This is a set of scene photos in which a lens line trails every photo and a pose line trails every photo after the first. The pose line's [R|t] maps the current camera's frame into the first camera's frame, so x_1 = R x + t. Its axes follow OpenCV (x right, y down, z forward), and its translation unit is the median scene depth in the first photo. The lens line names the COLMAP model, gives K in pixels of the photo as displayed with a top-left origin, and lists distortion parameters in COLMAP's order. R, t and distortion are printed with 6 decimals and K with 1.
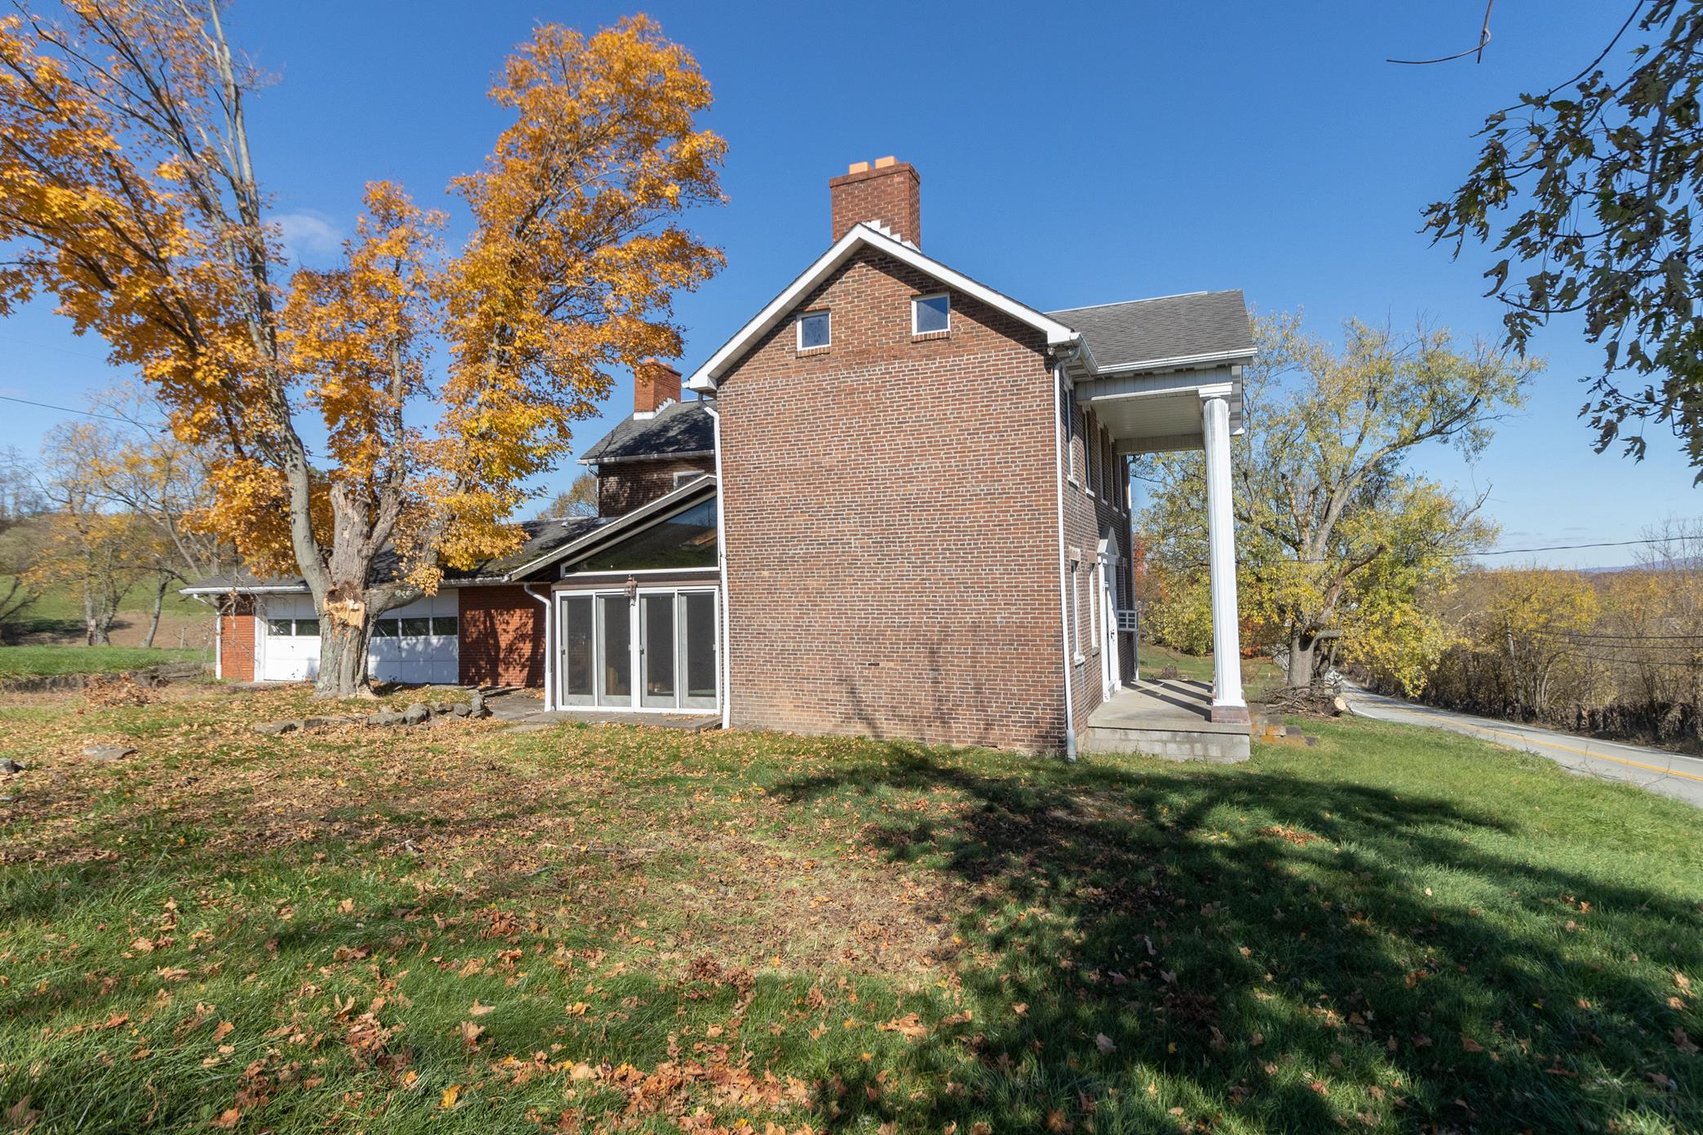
lens RADIAL K [[919.5, 0, 850.9], [0, 919.5, 558.6], [0, 0, 1]] dist [0.002941, 0.000281]
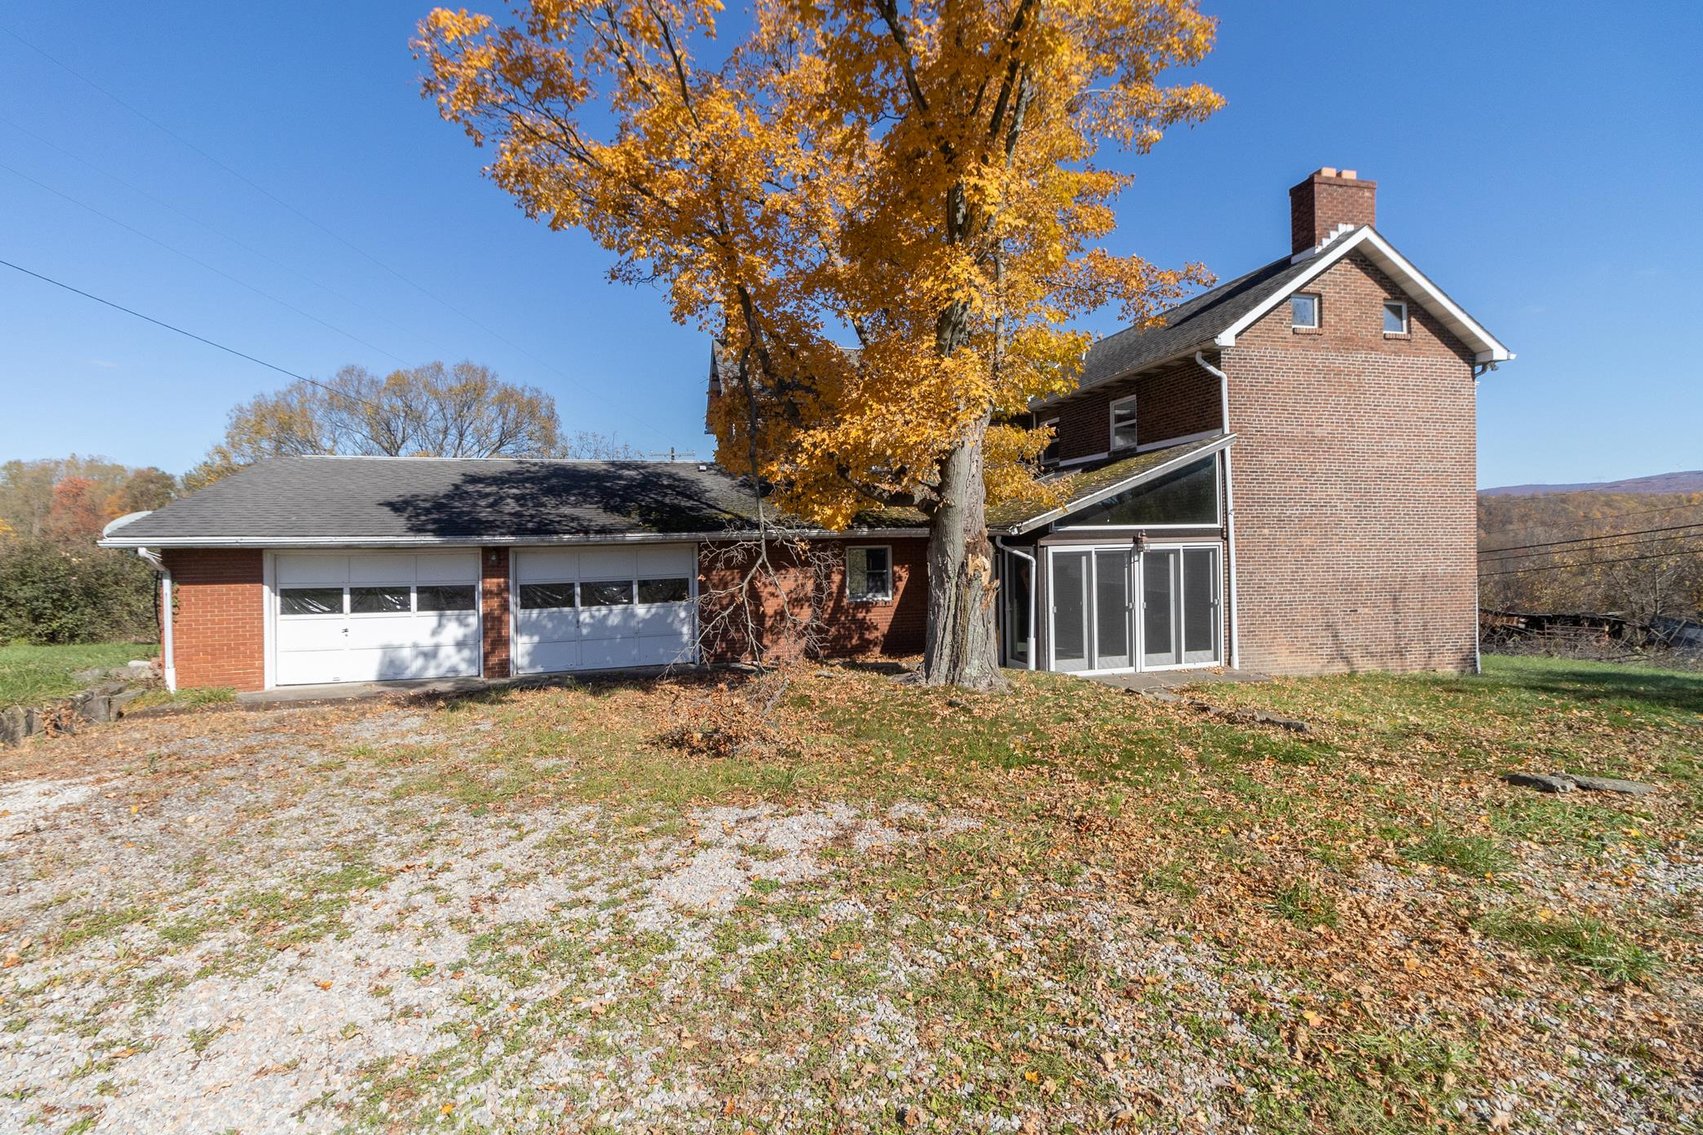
lens RADIAL K [[769.2, 0, 850.6], [0, 769.2, 557.2], [0, 0, 1]] dist [0.004451, 0.000261]
pose [[0.807177, -0.001118, 0.590308, -0.994462], [-0.024403, 0.999080, 0.035260, 0.025877], [-0.589805, -0.042867, 0.806407, 0.549054]]
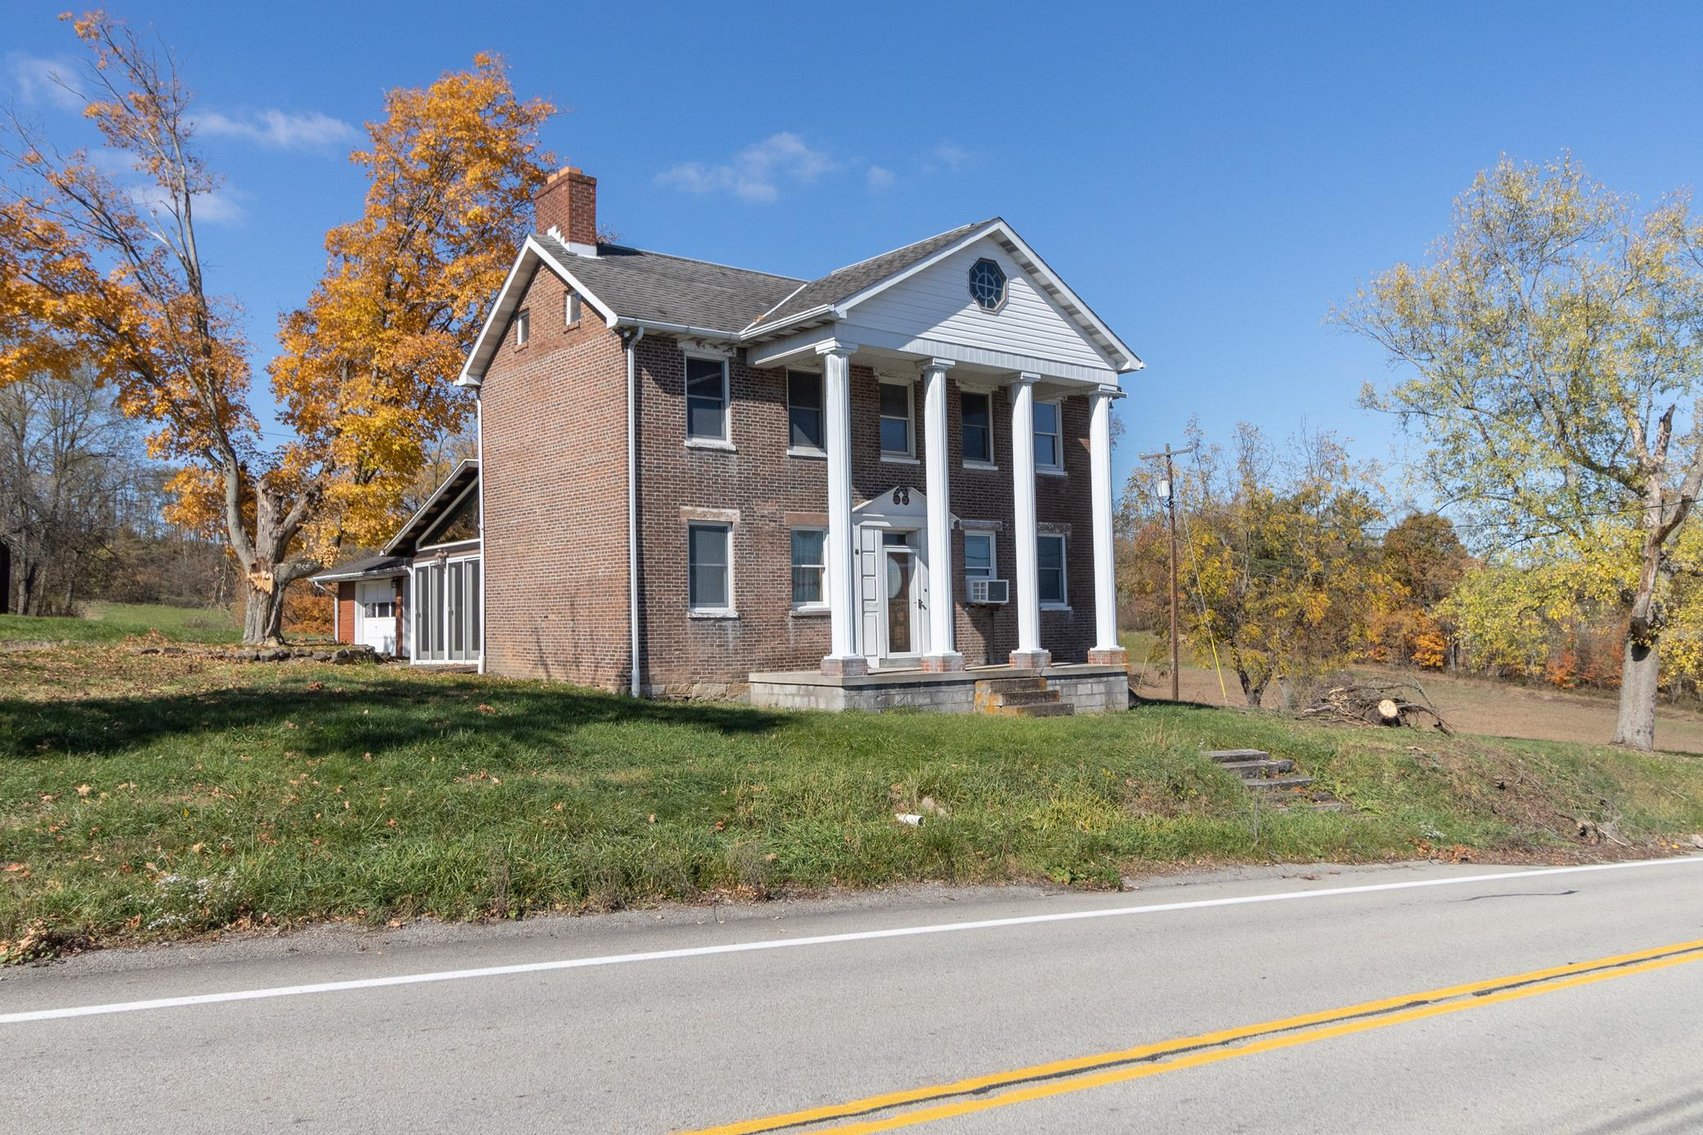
lens RADIAL K [[1355.5, 0, 845.6], [0, 1355.5, 568.3], [0, 0, 1]] dist [0.011642, 0.013208]
pose [[0.876745, -0.018679, -0.480593, 1.085092], [0.019746, 0.999801, -0.002835, 0.062170], [0.480550, -0.007004, 0.876939, -0.282186]]
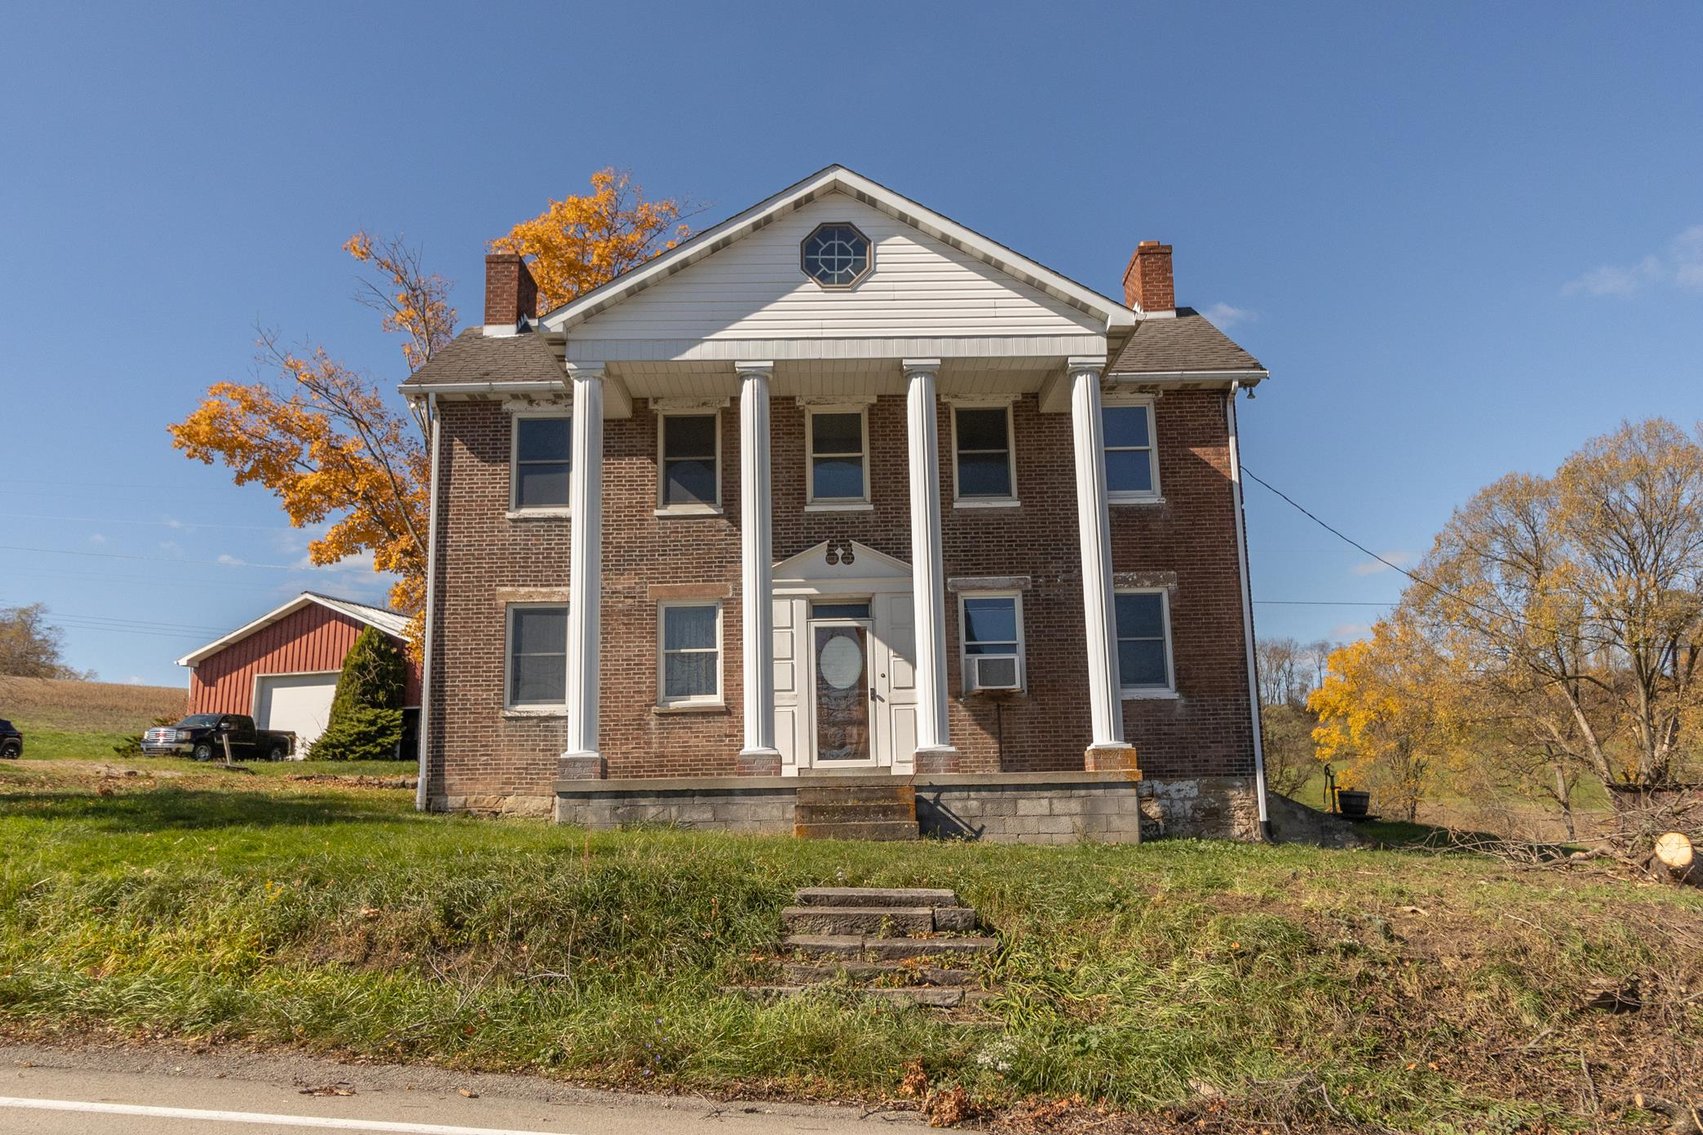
lens RADIAL K [[1355.5, 0, 834.5], [0, 1355.5, 560.4], [0, 0, 1]] dist [0.011642, 0.013208]
pose [[0.378185, -0.166221, -0.910685, 1.499708], [0.047840, 0.985942, -0.160090, 0.179486], [0.924493, 0.016976, 0.380820, 0.720975]]
